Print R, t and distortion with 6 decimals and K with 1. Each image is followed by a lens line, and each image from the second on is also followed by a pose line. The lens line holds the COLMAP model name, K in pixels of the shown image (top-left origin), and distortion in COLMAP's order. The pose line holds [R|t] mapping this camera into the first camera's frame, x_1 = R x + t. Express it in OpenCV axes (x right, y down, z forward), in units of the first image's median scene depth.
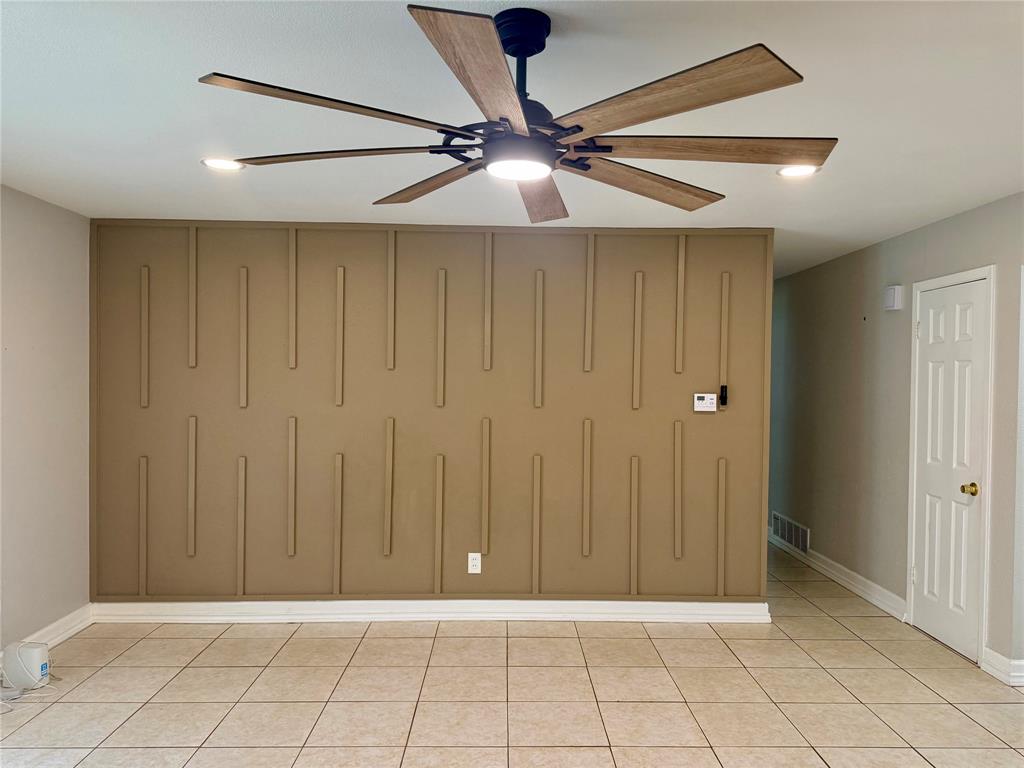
lens RADIAL K [[728.7, 0, 512.0], [0, 728.7, 384.0], [0, 0, 1]] dist [0.079525, -0.098025]
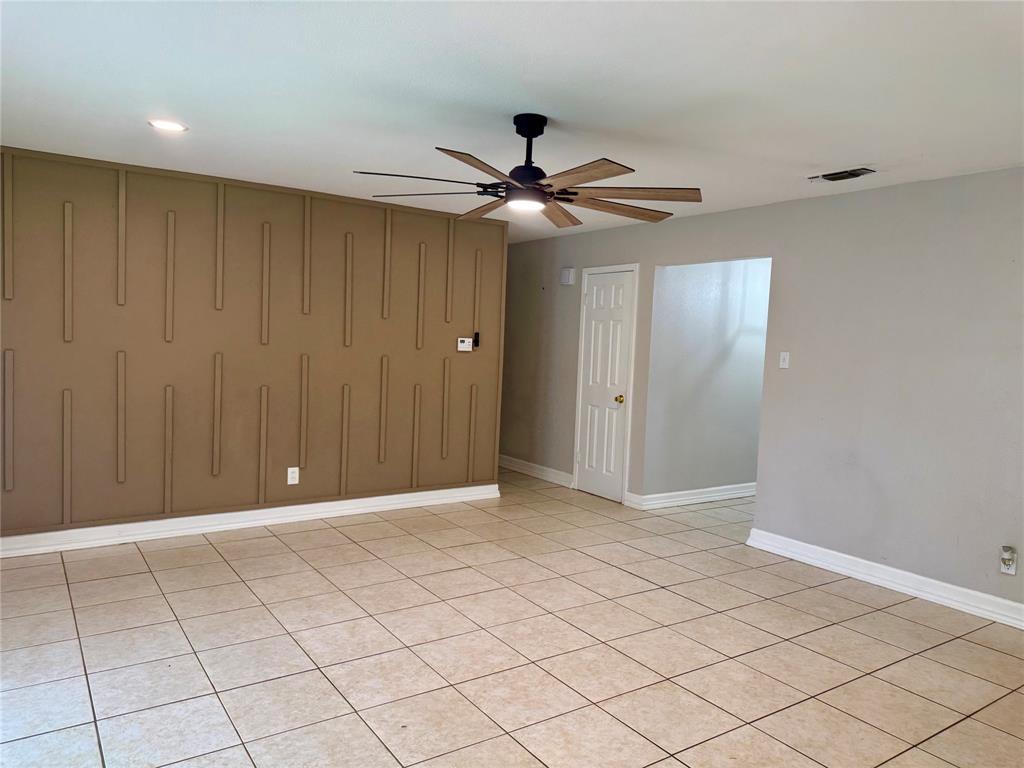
lens RADIAL K [[720.9, 0, 512.0], [0, 720.9, 384.0], [0, 0, 1]] dist [0.006531, 0.000065]
pose [[0.833634, -0.015149, 0.552110, -0.408743], [-0.024230, 0.997658, 0.063960, 0.010615], [-0.551786, -0.066697, 0.831315, -0.174173]]
